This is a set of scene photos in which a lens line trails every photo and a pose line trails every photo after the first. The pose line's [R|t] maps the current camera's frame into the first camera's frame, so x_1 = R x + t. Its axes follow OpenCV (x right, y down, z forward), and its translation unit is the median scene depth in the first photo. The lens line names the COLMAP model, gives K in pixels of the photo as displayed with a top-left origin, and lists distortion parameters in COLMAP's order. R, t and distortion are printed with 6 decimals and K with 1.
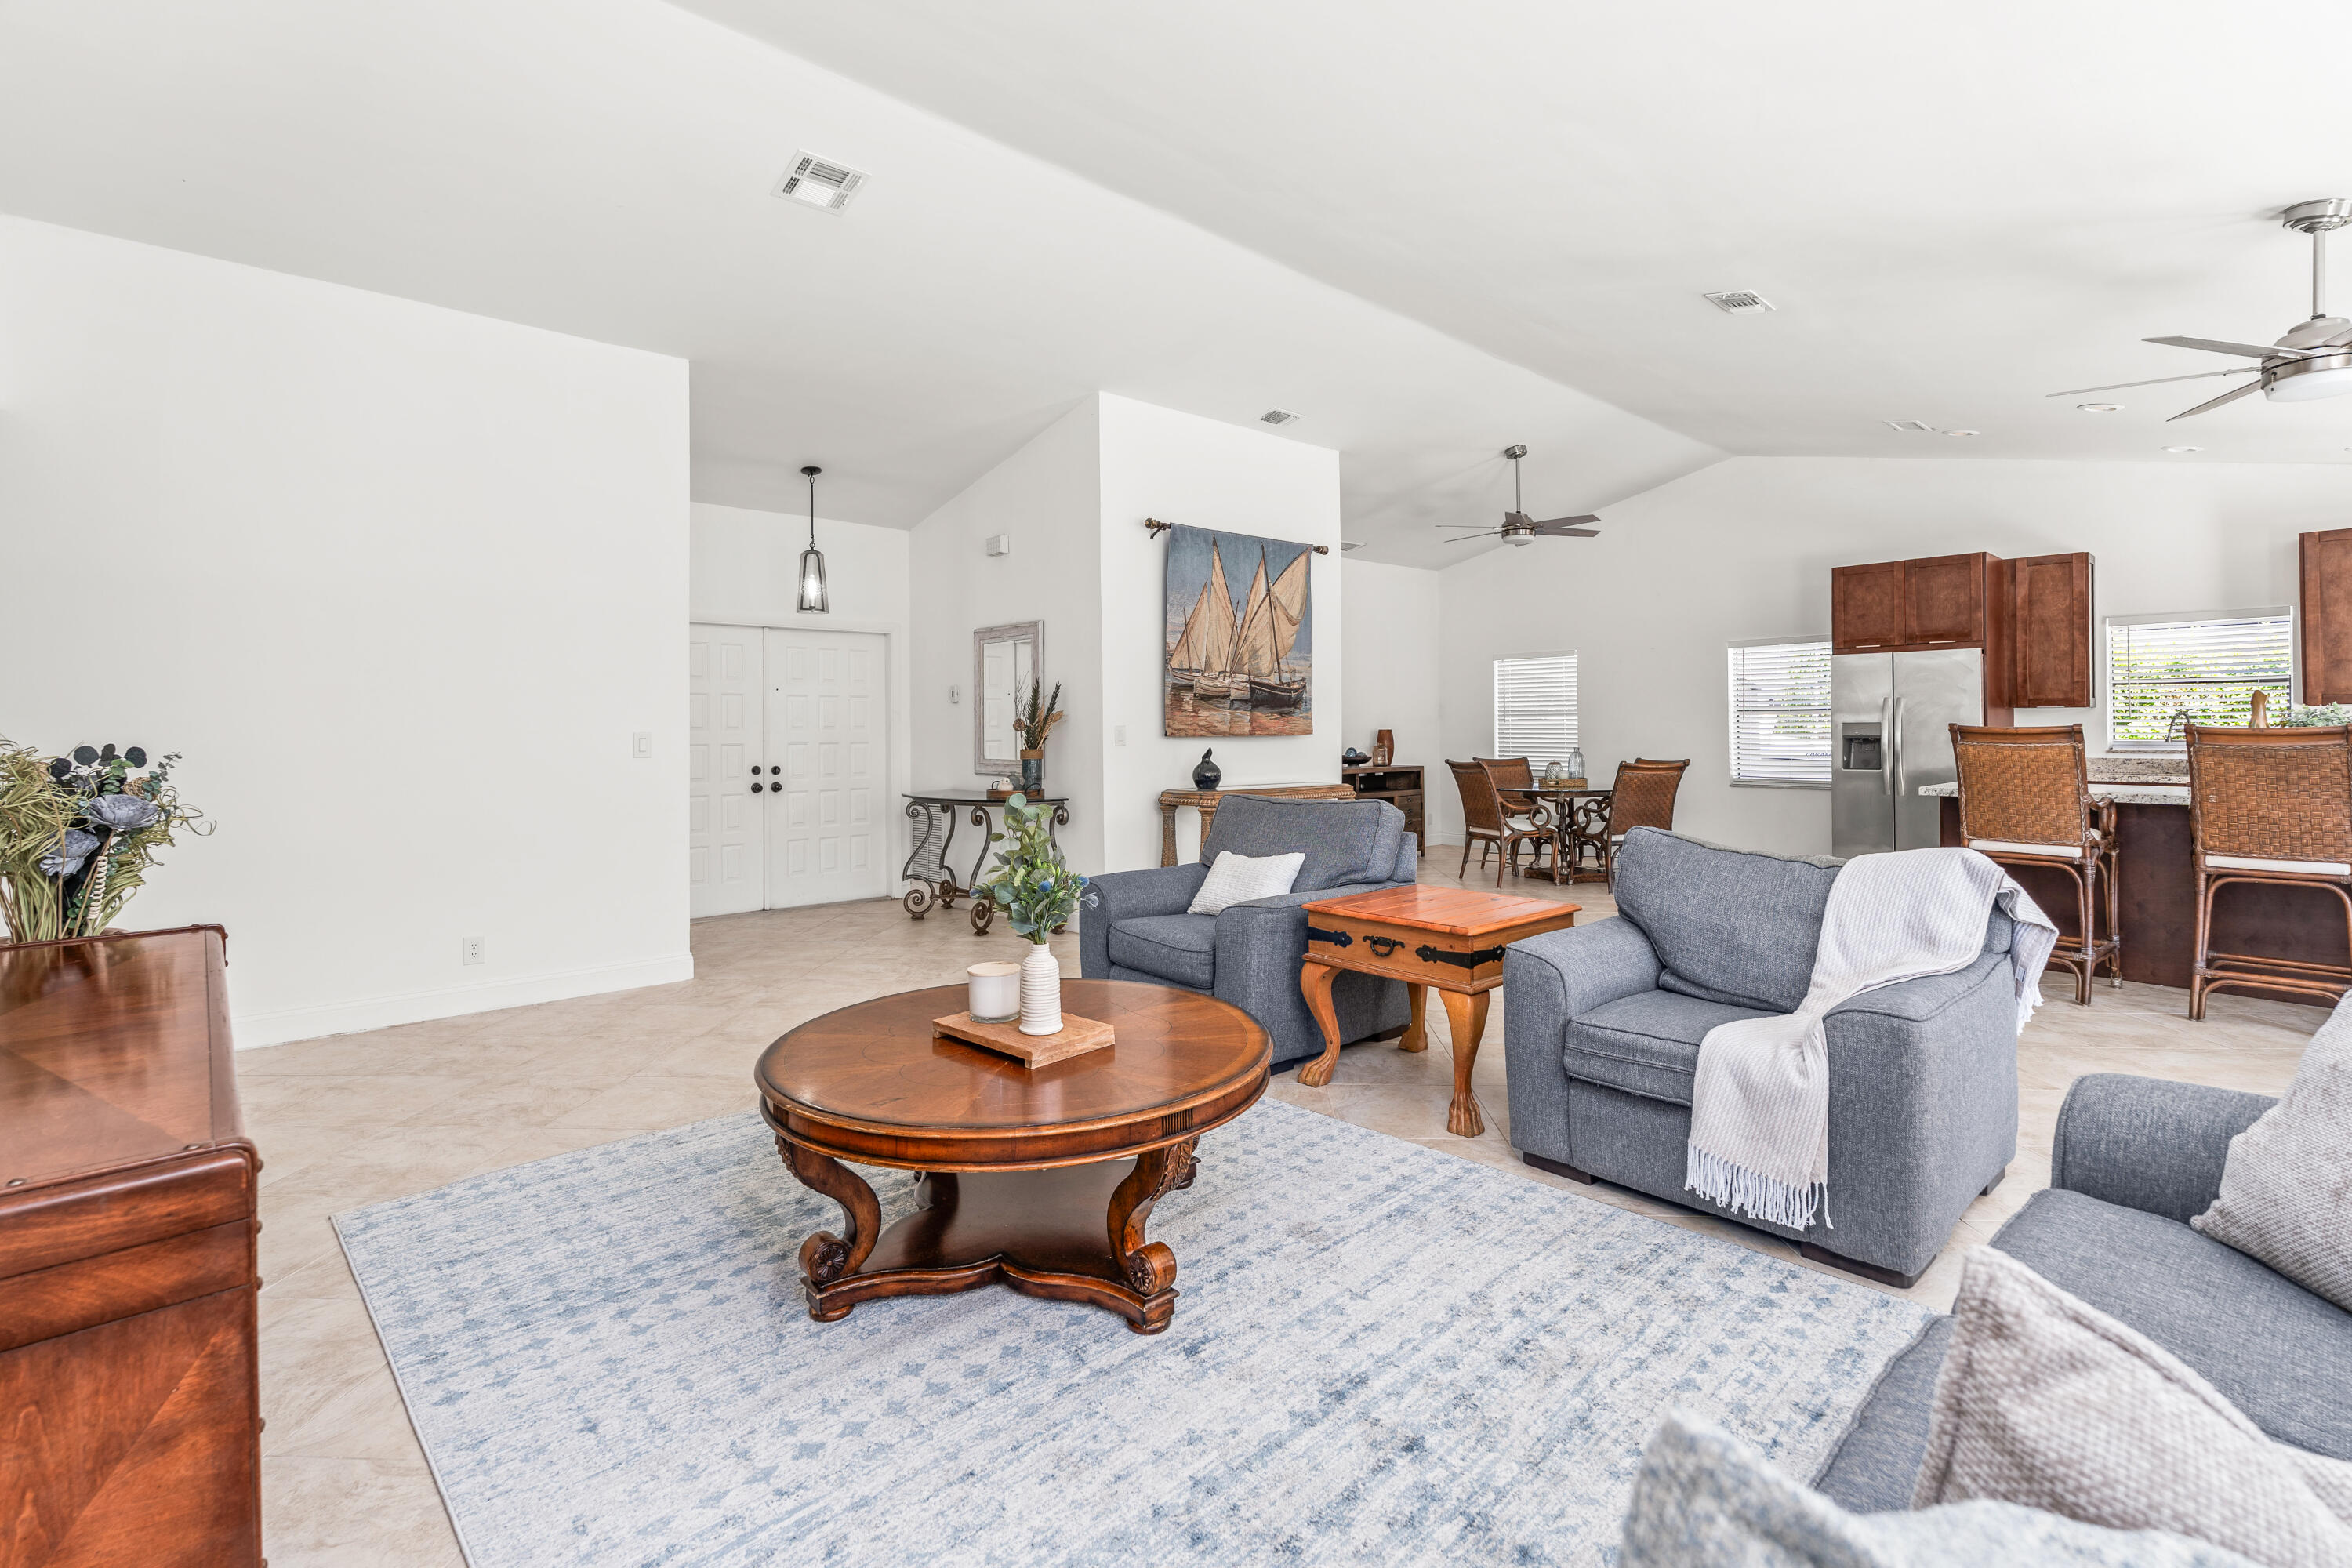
lens RADIAL K [[1055.6, 0, 1159.3], [0, 1055.6, 715.9], [0, 0, 1]] dist [-0.004025, -0.000989]
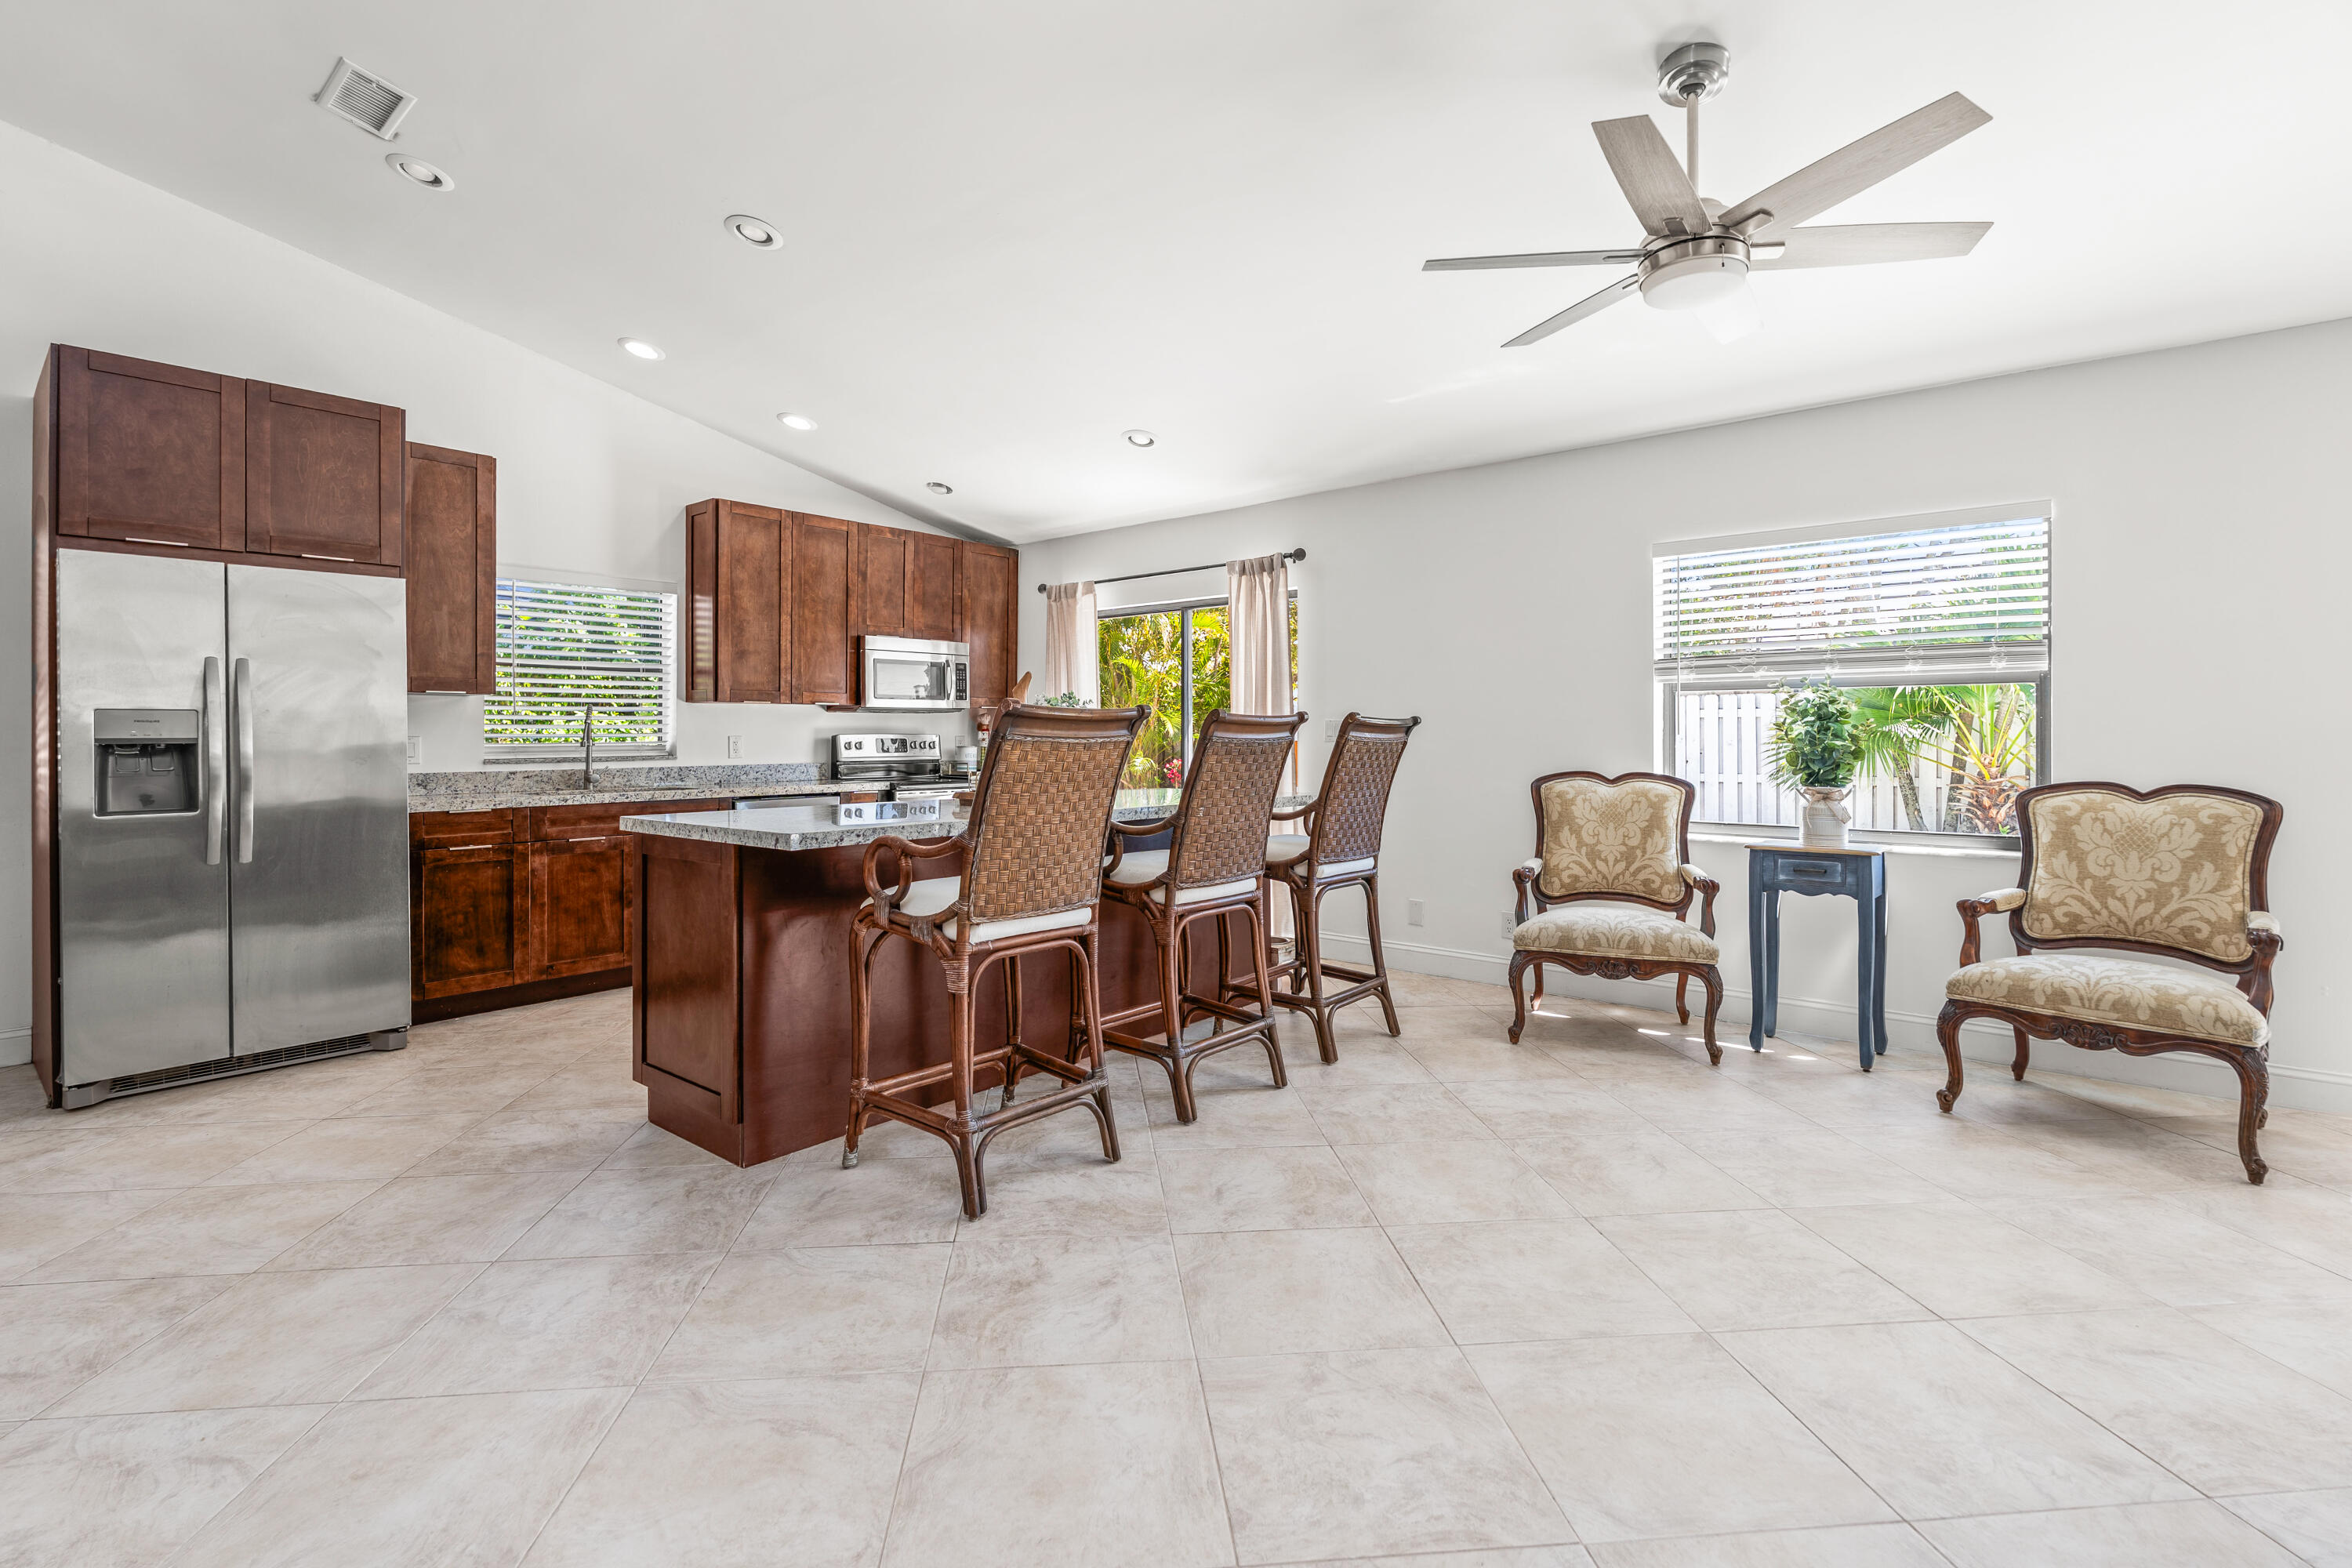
lens RADIAL K [[1055.6, 0, 1190.0], [0, 1055.6, 736.4], [0, 0, 1]] dist [-0.004025, -0.000989]
pose [[-0.147123, 0.004546, 0.989108, 0.174993], [-0.008005, 0.999951, -0.005786, 0.019261], [-0.989086, -0.008769, -0.147079, 0.692345]]
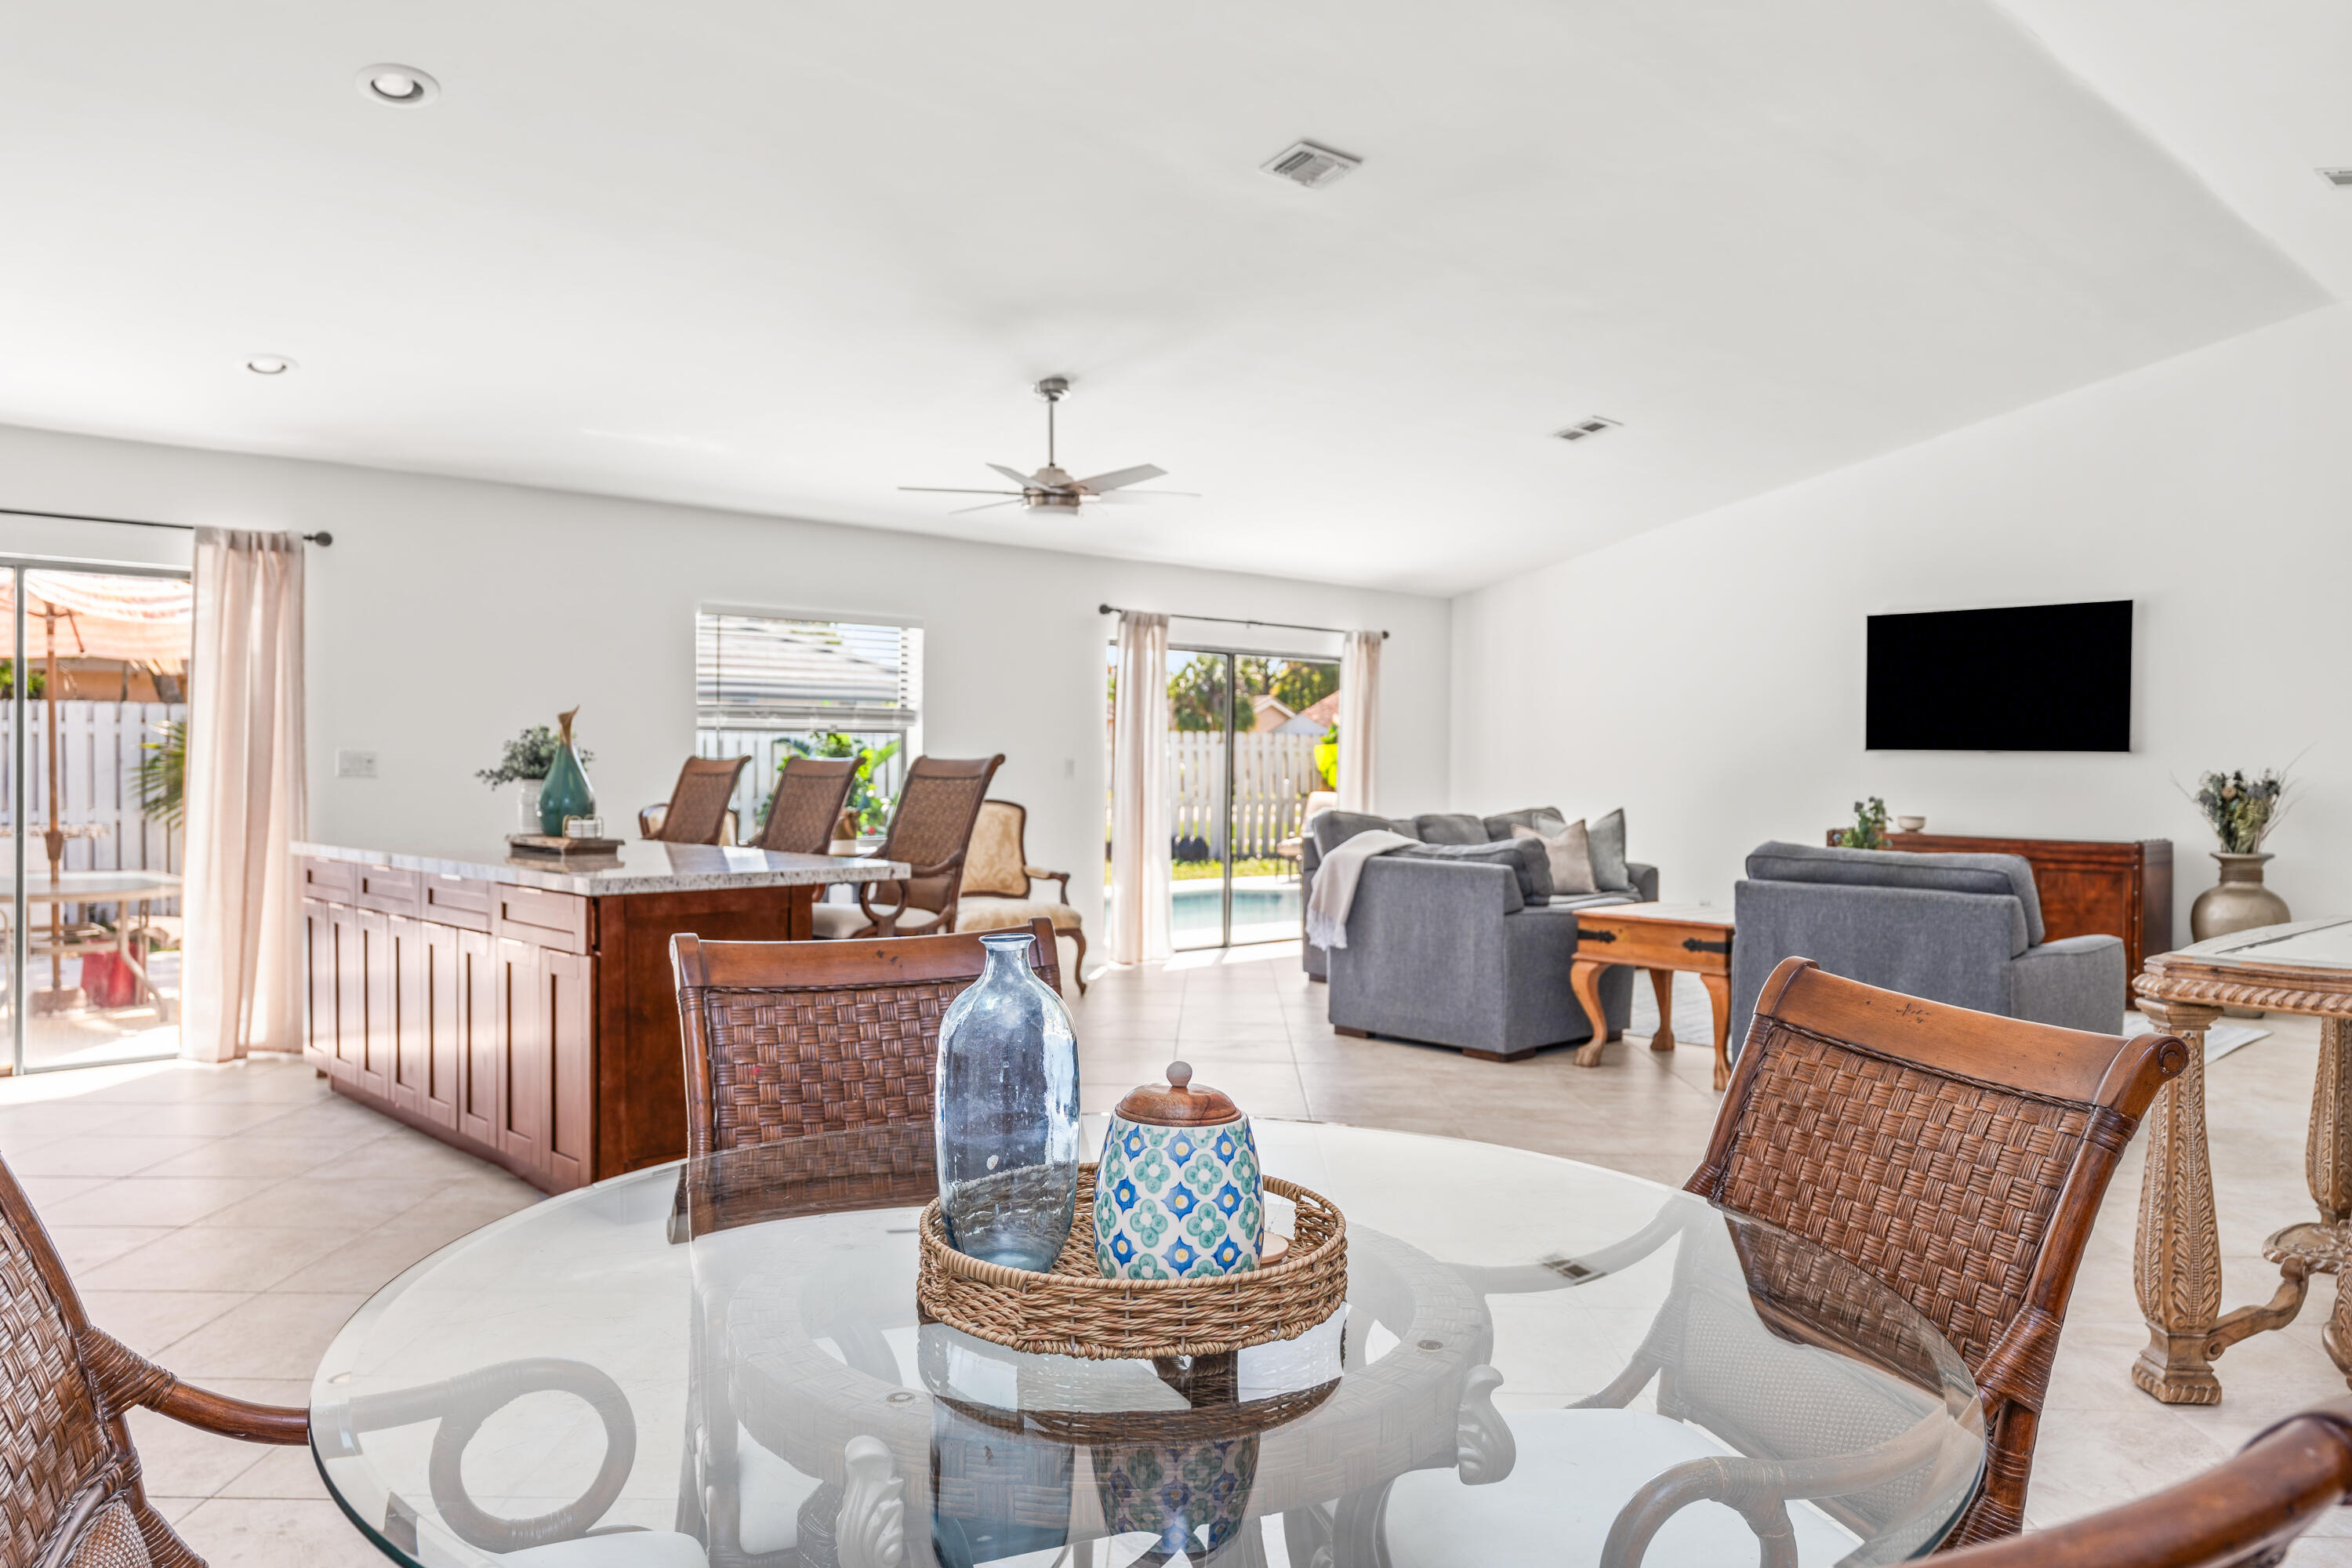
lens RADIAL K [[1614.2, 0, 1174.5], [0, 1614.2, 781.4], [0, 0, 1]] dist [-0.007400, -0.001541]
pose [[-0.999603, -0.001792, -0.028126, 0.475066], [-0.001891, 0.999992, 0.003491, 0.015873], [0.028120, 0.003543, -0.999598, 1.467752]]
